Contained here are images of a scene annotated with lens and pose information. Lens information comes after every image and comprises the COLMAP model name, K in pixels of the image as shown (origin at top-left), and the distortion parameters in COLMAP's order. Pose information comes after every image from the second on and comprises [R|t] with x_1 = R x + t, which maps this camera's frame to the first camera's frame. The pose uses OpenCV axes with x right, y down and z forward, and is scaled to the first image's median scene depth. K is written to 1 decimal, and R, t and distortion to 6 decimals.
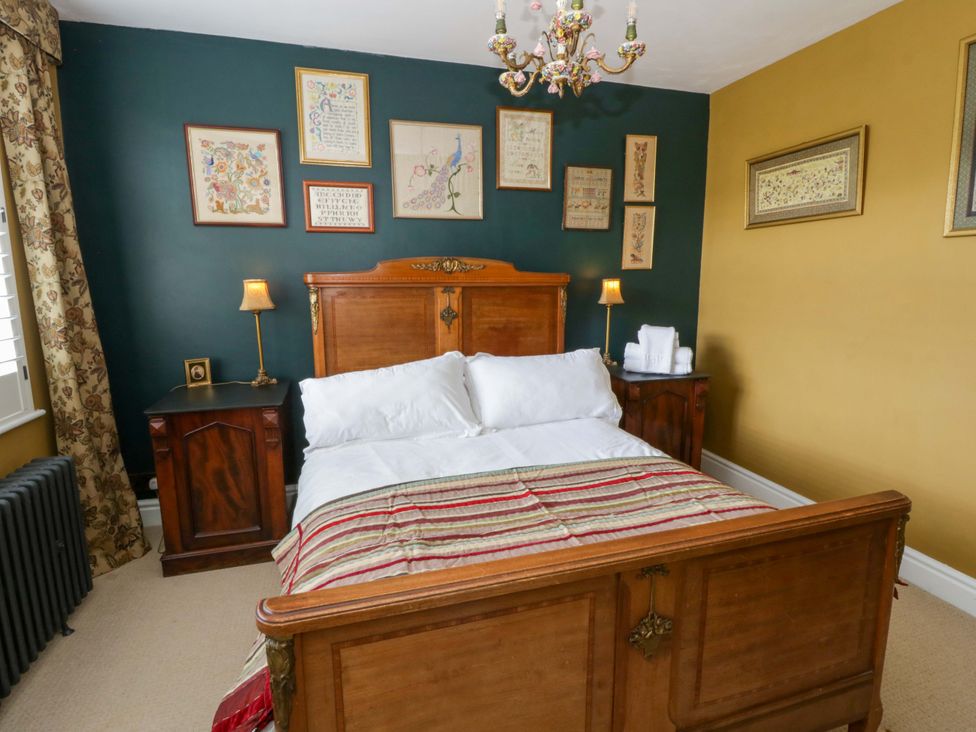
lens RADIAL K [[516.7, 0, 500.3], [0, 516.7, 361.6], [0, 0, 1]] dist [0.020737, -0.021394]
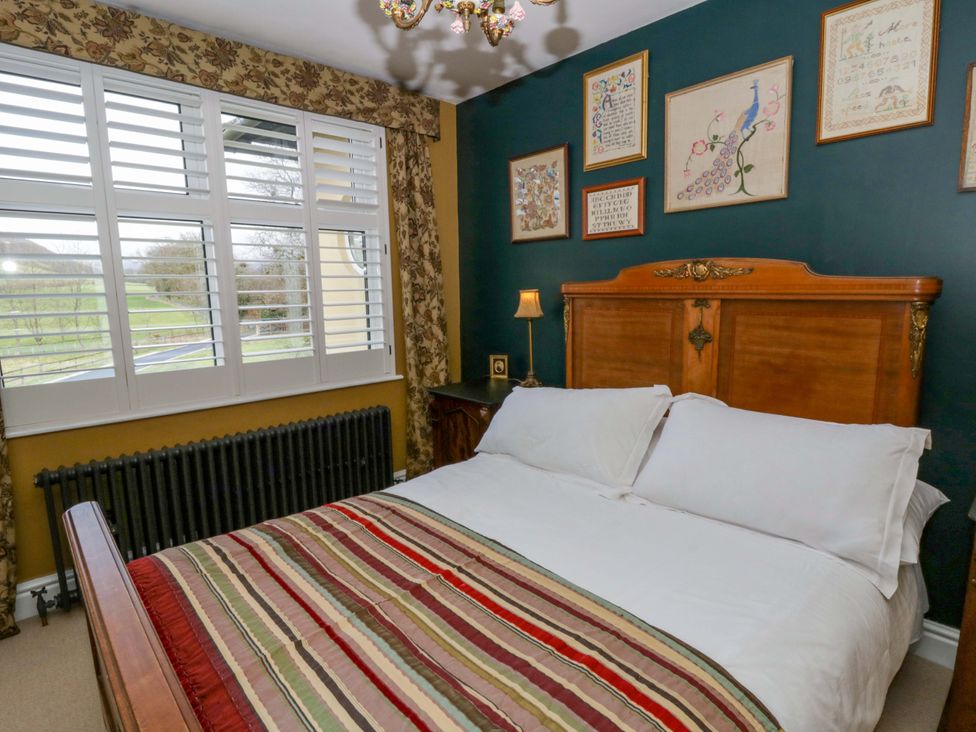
lens RADIAL K [[516.7, 0, 500.3], [0, 516.7, 361.6], [0, 0, 1]] dist [0.020737, -0.021394]
pose [[0.449185, 0.125505, -0.884580, 0.455612], [-0.134302, 0.988319, 0.072026, -0.074154], [0.883287, 0.086448, 0.460794, 0.433333]]
